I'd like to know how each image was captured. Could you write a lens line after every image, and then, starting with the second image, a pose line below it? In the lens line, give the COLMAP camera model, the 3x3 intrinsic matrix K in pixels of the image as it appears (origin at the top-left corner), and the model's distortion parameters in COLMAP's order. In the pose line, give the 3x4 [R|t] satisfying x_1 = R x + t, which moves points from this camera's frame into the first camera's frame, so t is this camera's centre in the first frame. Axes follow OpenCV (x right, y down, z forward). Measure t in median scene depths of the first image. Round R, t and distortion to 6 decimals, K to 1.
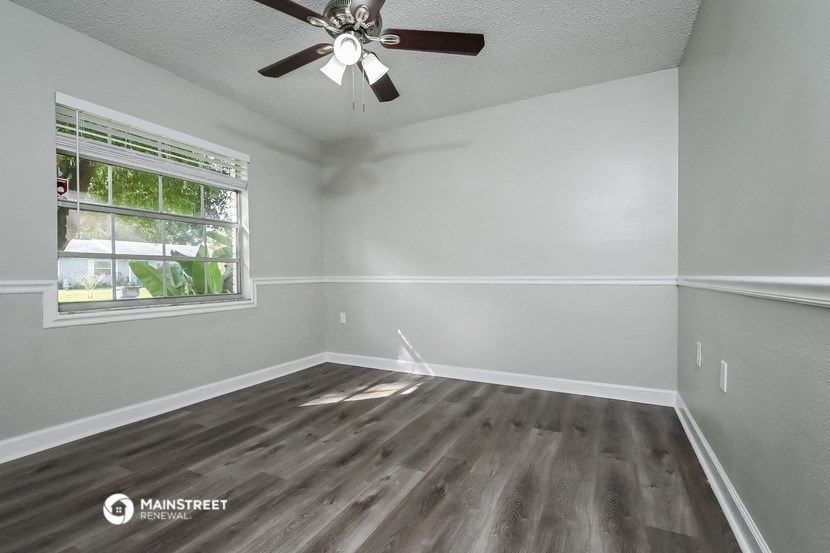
lens RADIAL K [[377.1, 0, 420.0], [0, 377.1, 273.1], [0, 0, 1]] dist [0.004396, 0.000043]
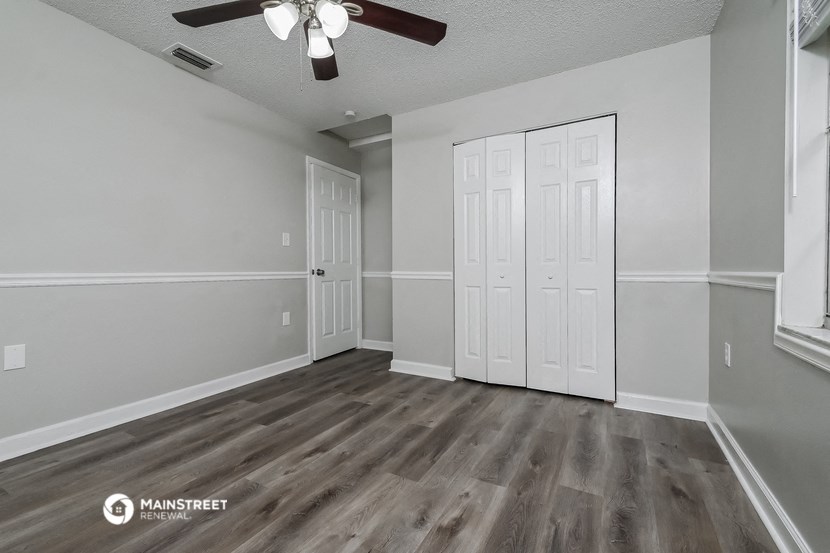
lens RADIAL K [[377.1, 0, 418.4], [0, 377.1, 276.5], [0, 0, 1]] dist [0.004396, 0.000043]
pose [[-0.998905, 0.009112, 0.045887, -0.480937], [0.009857, 0.999823, 0.016048, 0.014101], [-0.045732, 0.016483, -0.998818, 1.967080]]
